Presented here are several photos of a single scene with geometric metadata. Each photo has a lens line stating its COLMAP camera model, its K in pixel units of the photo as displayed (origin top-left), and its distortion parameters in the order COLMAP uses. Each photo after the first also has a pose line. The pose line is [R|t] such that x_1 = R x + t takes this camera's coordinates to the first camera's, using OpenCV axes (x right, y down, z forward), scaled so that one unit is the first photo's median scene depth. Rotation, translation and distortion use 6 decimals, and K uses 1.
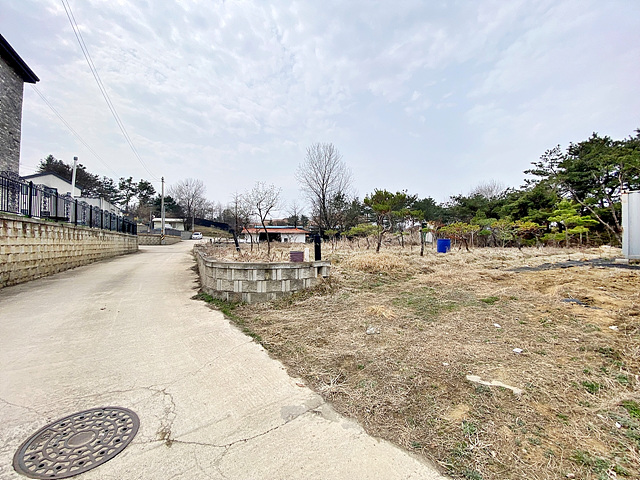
lens RADIAL K [[259.4, 0, 323.1], [0, 259.4, 235.4], [0, 0, 1]] dist [0.009397, -0.015693]
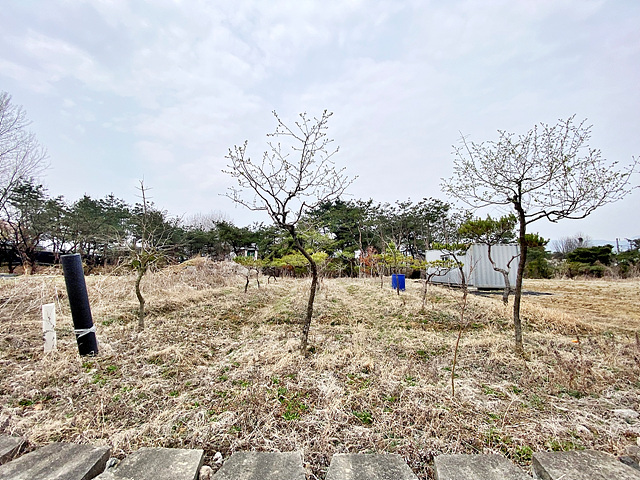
lens RADIAL K [[259.4, 0, 315.4], [0, 259.4, 240.8], [0, 0, 1]] dist [0.009397, -0.015693]
pose [[0.474496, 0.096999, 0.874897, -0.106243], [-0.028788, 0.995088, -0.094712, -0.002419], [-0.879787, 0.019754, 0.474957, 0.180228]]
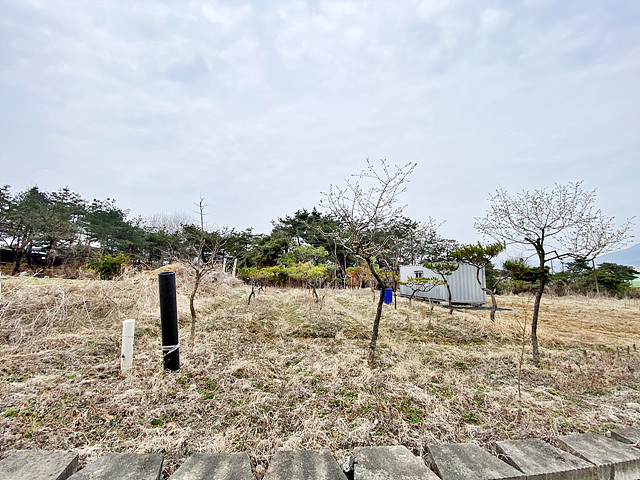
lens RADIAL K [[259.4, 0, 320.4], [0, 259.4, 237.7], [0, 0, 1]] dist [0.009397, -0.015693]
pose [[0.339760, 0.160787, 0.926667, -0.117960], [-0.064445, 0.986943, -0.147617, -0.003674], [-0.938302, -0.009565, 0.345685, 0.192973]]
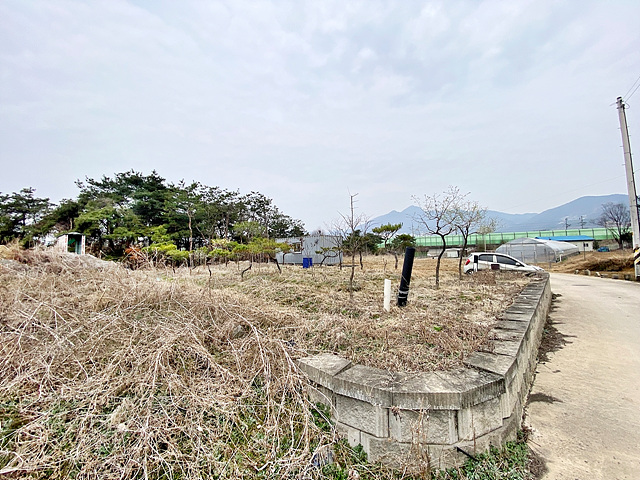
lens RADIAL K [[259.4, 0, 321.3], [0, 259.4, 247.1], [0, 0, 1]] dist [0.009397, -0.015693]
pose [[-0.364091, 0.025403, 0.931017, -0.152617], [0.004928, 0.999667, -0.025349, -0.002072], [-0.931350, -0.004642, -0.364095, 0.303530]]
